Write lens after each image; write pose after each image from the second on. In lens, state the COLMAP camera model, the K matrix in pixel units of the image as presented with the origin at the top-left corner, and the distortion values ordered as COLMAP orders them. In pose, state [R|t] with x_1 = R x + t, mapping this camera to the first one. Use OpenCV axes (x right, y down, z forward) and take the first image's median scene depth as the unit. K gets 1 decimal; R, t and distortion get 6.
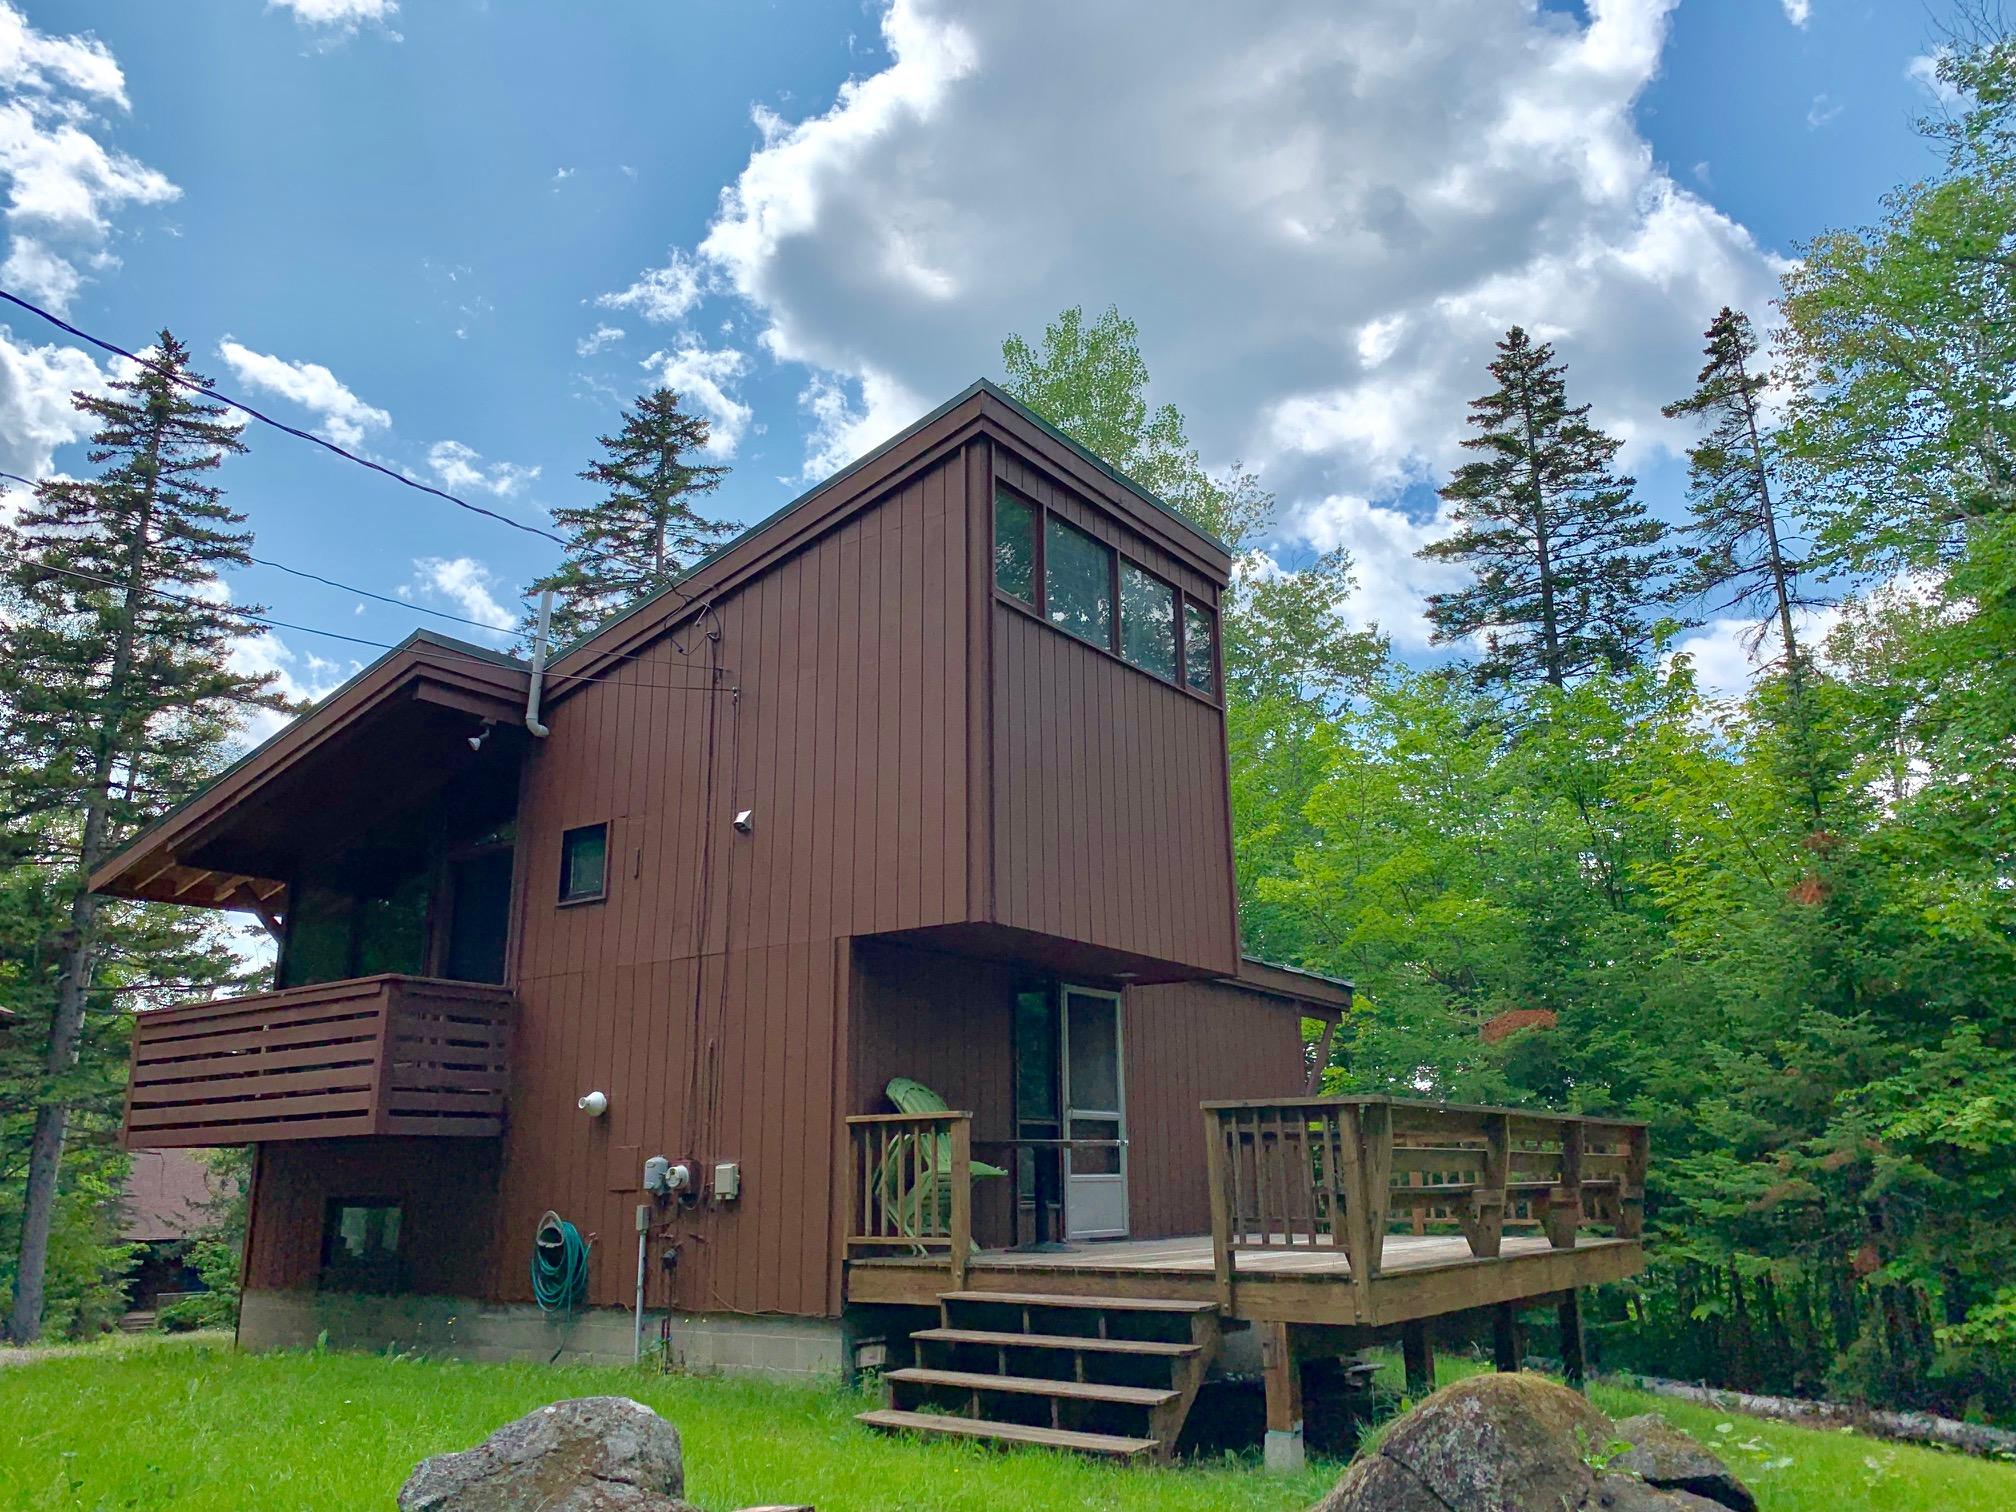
lens RADIAL K [[1483.6, 0, 994.2], [0, 1483.6, 750.5], [0, 0, 1]] dist [0.079188, -0.134432]
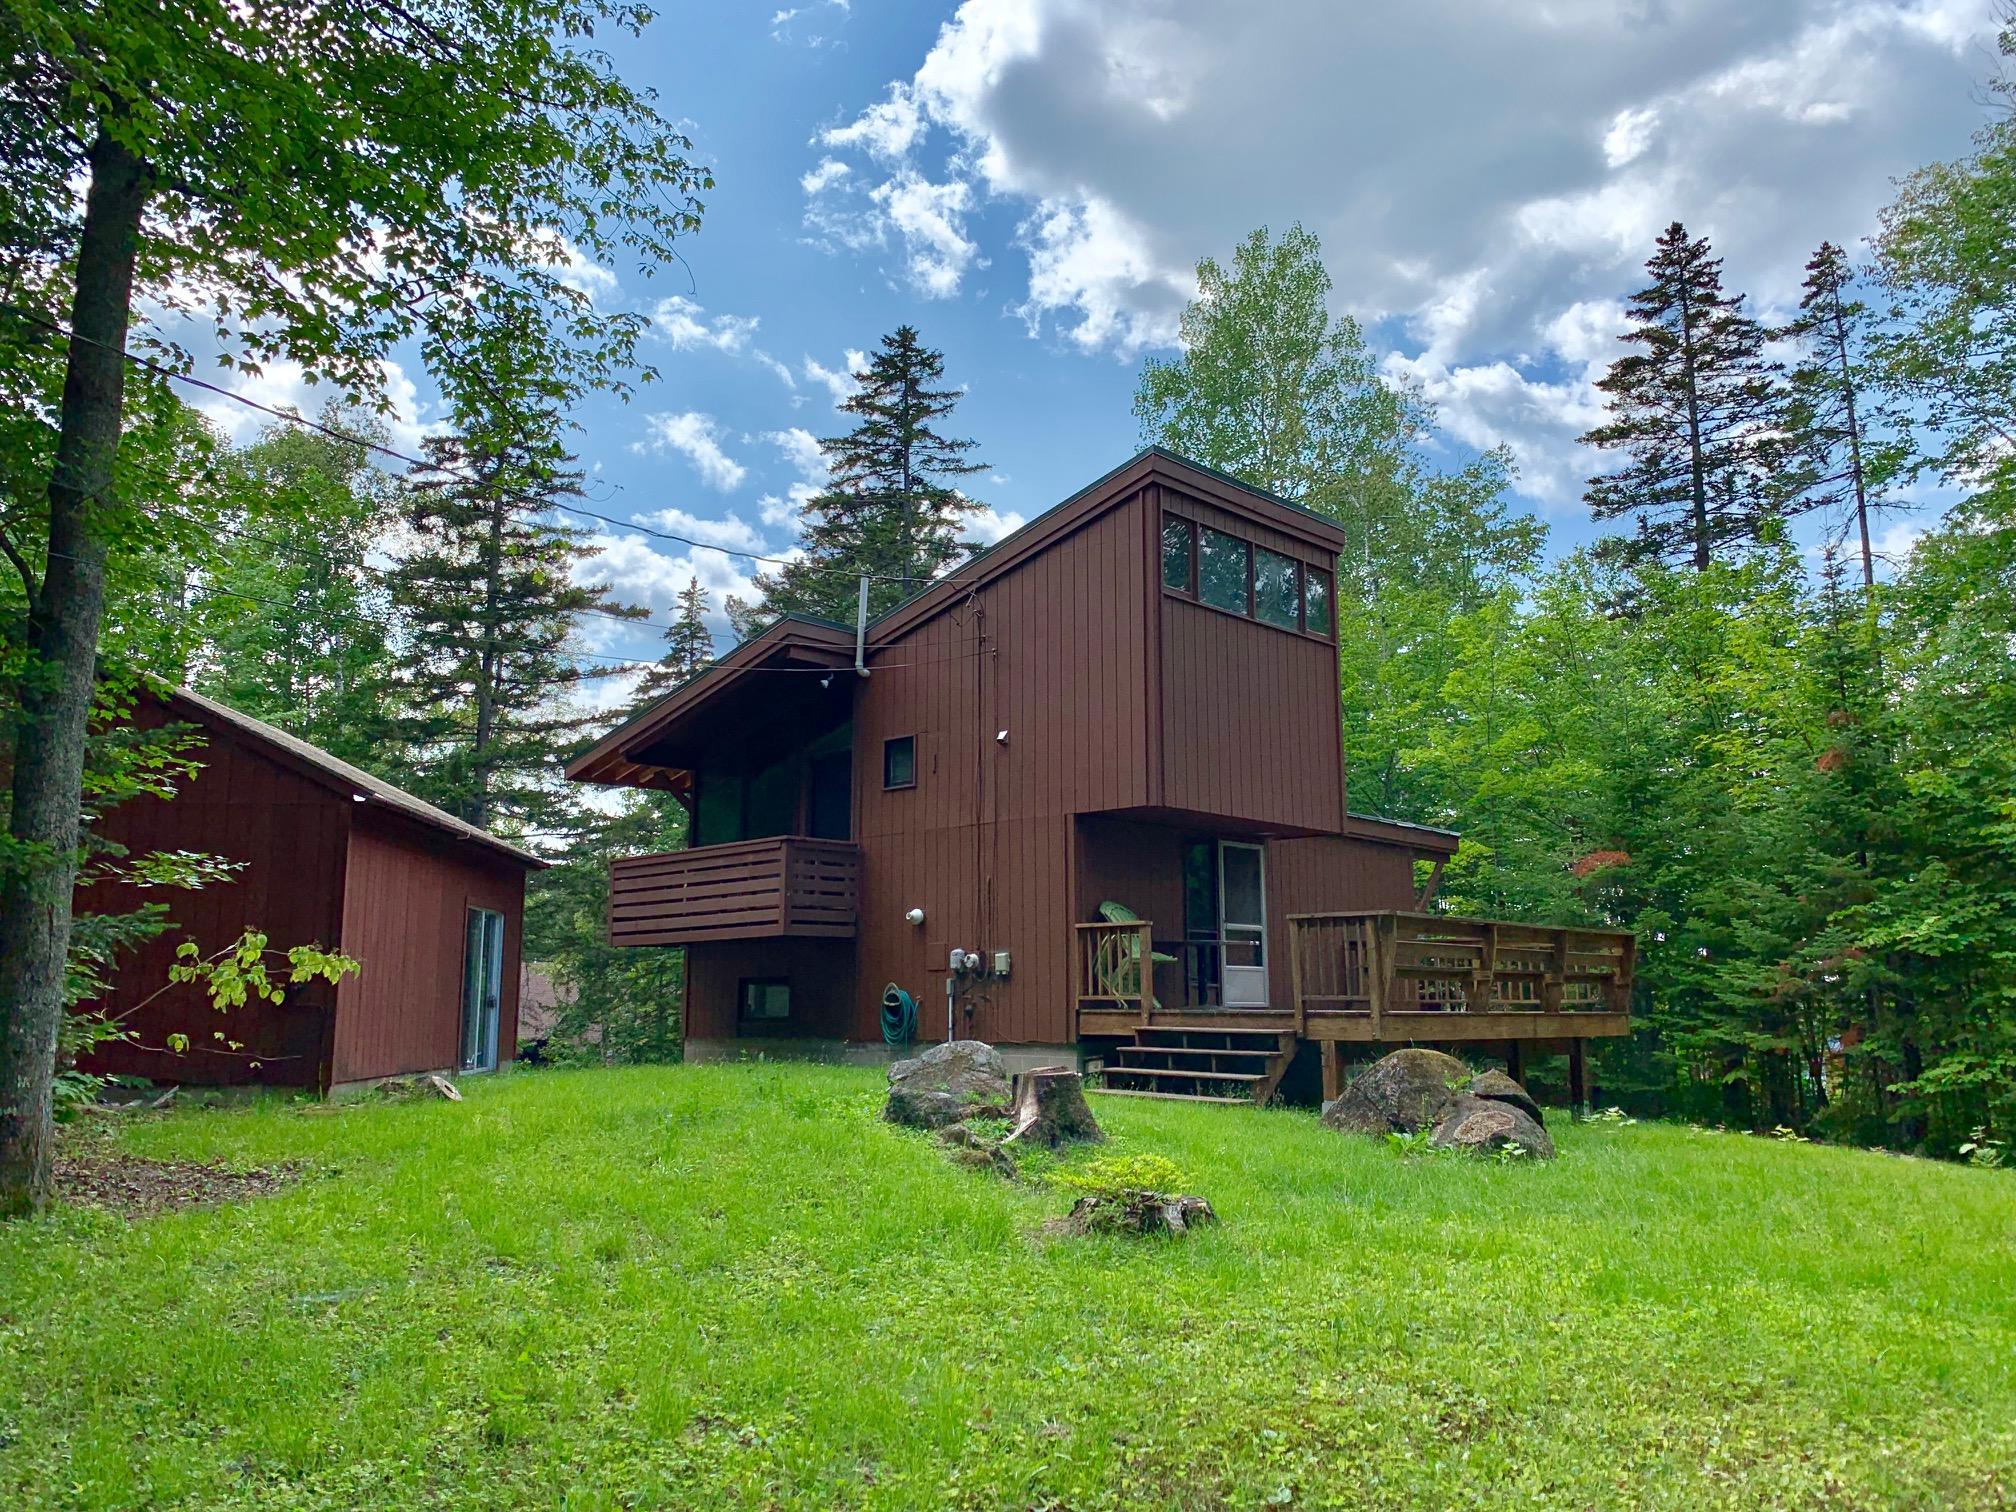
lens RADIAL K [[1483.6, 0, 994.2], [0, 1483.6, 750.5], [0, 0, 1]] dist [0.079188, -0.134432]
pose [[0.988725, -0.015291, -0.148957, 0.025282], [0.031650, 0.993638, 0.108080, -0.052860], [0.146357, -0.111575, 0.982919, -0.255708]]
